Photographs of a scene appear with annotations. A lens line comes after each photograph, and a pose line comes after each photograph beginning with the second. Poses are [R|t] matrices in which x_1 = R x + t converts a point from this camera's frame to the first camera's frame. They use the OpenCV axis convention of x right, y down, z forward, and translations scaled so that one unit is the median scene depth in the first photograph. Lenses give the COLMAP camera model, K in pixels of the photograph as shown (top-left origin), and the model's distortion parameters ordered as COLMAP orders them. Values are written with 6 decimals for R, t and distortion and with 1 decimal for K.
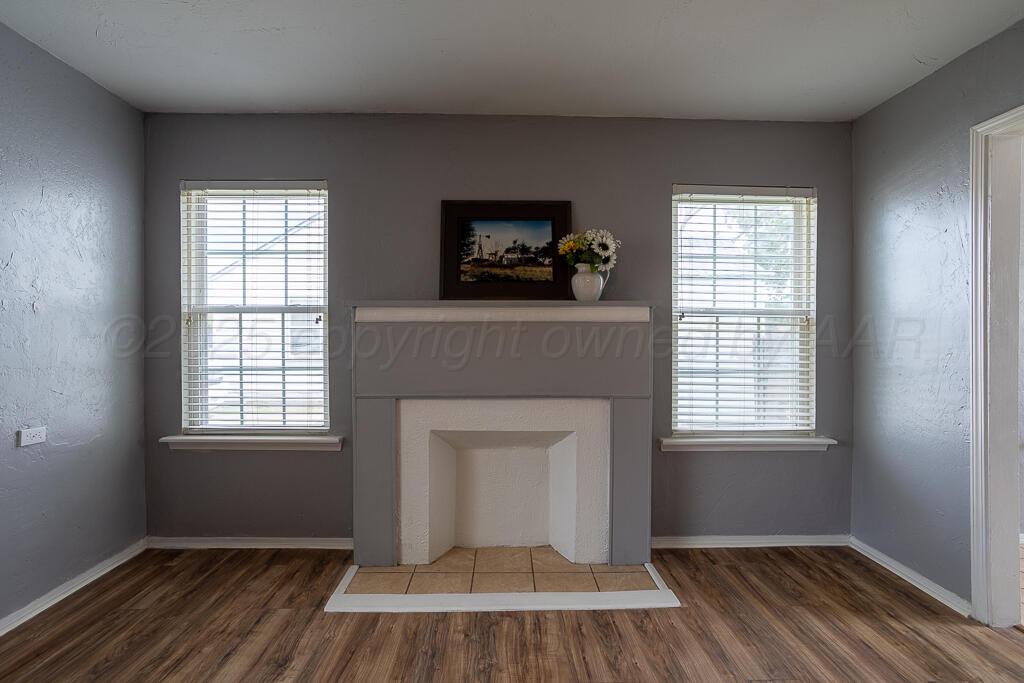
lens RADIAL K [[500.1, 0, 512.0], [0, 500.1, 341.5], [0, 0, 1]] dist [-0.049362, 0.033735]
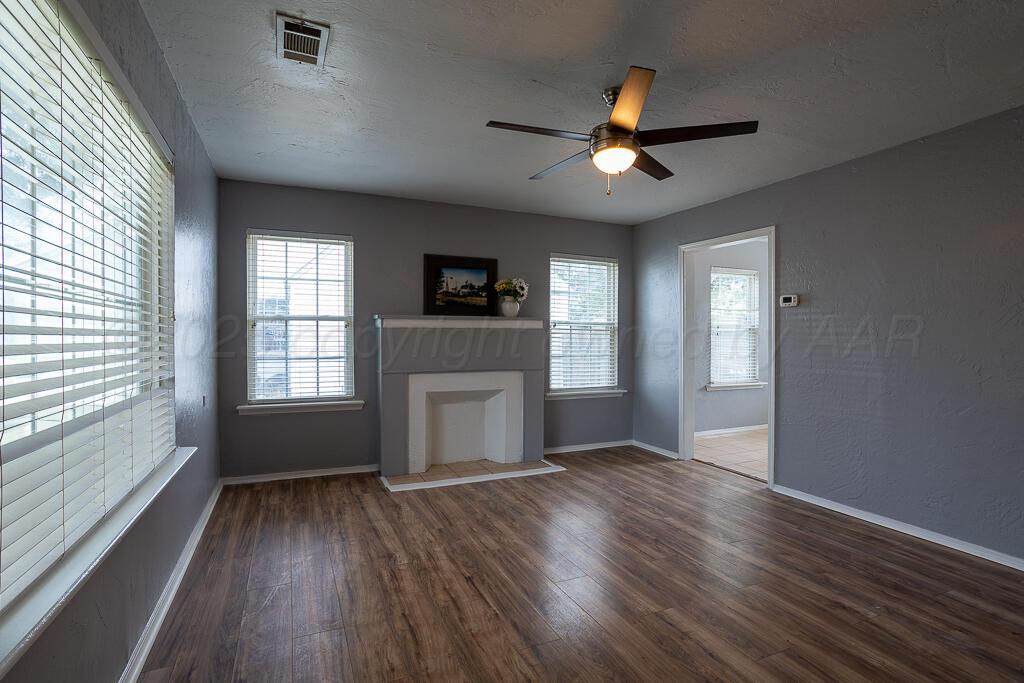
lens RADIAL K [[500.1, 0, 512.0], [0, 500.1, 341.5], [0, 0, 1]] dist [-0.049362, 0.033735]
pose [[0.921562, -0.002986, 0.388219, -0.525333], [0.001348, 0.999989, 0.004490, -0.001267], [-0.388228, -0.003614, 0.921556, -0.639814]]
